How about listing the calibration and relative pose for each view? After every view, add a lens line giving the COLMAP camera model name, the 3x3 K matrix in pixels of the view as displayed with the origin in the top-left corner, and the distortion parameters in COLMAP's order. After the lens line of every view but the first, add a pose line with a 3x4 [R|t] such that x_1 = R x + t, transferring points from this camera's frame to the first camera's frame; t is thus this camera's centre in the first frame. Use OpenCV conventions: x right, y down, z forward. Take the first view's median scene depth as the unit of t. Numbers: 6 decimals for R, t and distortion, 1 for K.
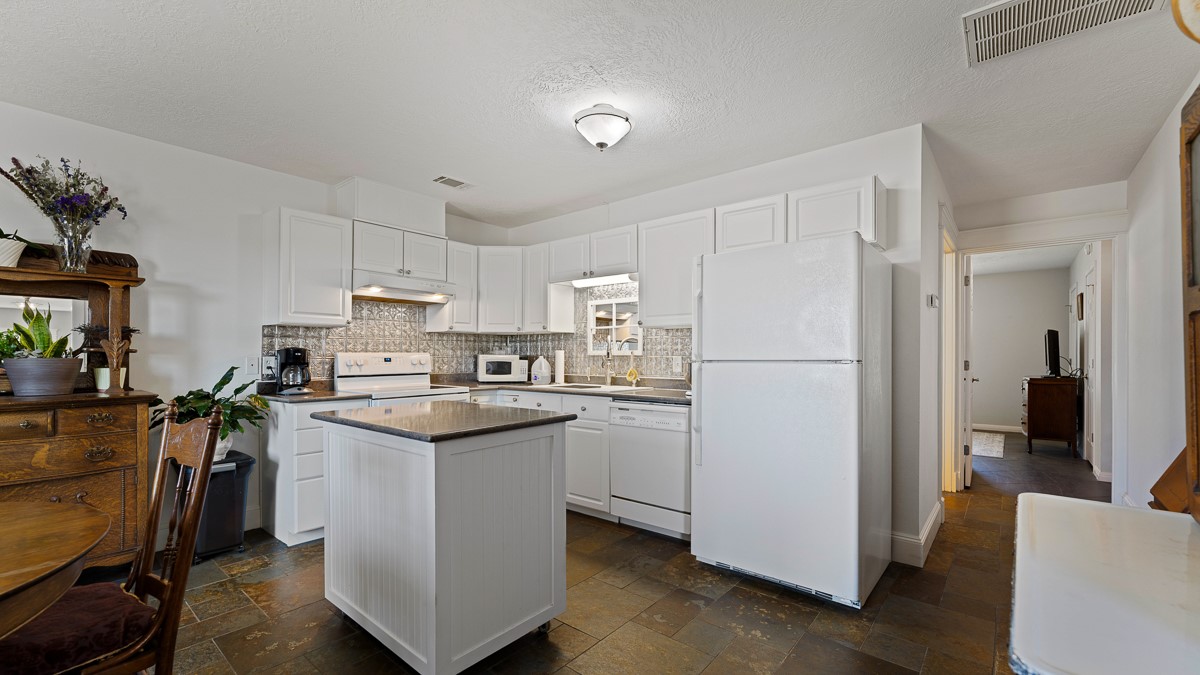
lens RADIAL K [[493.6, 0, 593.2], [0, 493.6, 360.6], [0, 0, 1]] dist [0.000163, -0.000030]
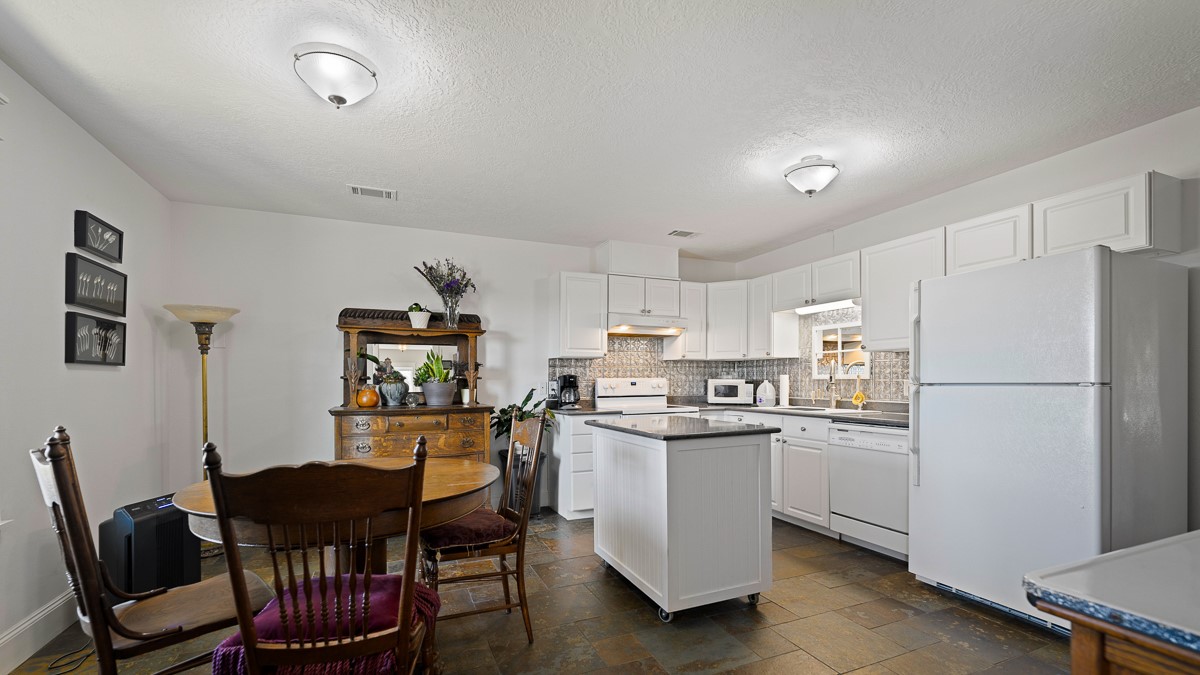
lens RADIAL K [[493.6, 0, 593.2], [0, 493.6, 360.6], [0, 0, 1]] dist [0.000163, -0.000030]
pose [[0.890499, -0.022667, -0.454420, 0.064565], [-0.000057, 0.998753, -0.049931, 0.002529], [0.454985, 0.044489, 0.889387, -0.168433]]
